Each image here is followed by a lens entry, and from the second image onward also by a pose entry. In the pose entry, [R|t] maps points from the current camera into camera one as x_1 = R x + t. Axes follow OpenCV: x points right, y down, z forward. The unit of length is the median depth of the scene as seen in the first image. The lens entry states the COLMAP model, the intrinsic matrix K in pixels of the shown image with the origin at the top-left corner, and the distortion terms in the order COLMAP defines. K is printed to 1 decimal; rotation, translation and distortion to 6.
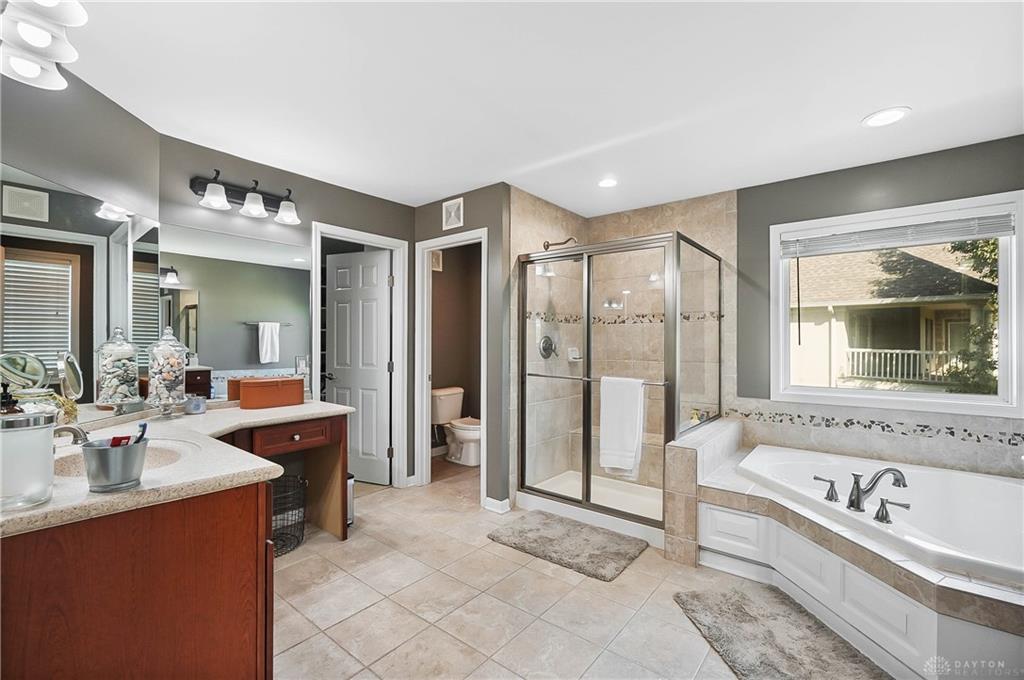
lens RADIAL K [[439.9, 0, 513.4], [0, 439.9, 344.7], [0, 0, 1]] dist [-0.001799, 0.000600]
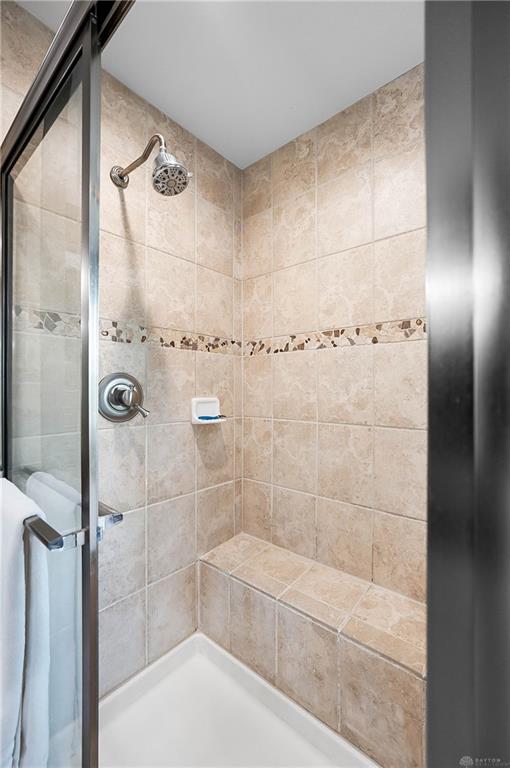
lens RADIAL K [[329.9, 0, 252.4], [0, 329.9, 386.9], [0, 0, 1]] dist [-0.001799, 0.000600]
pose [[0.999259, -0.003971, -0.038283, 0.215104], [0.003664, 0.999960, -0.008102, -0.001840], [0.038313, 0.007955, 0.999234, 0.630299]]
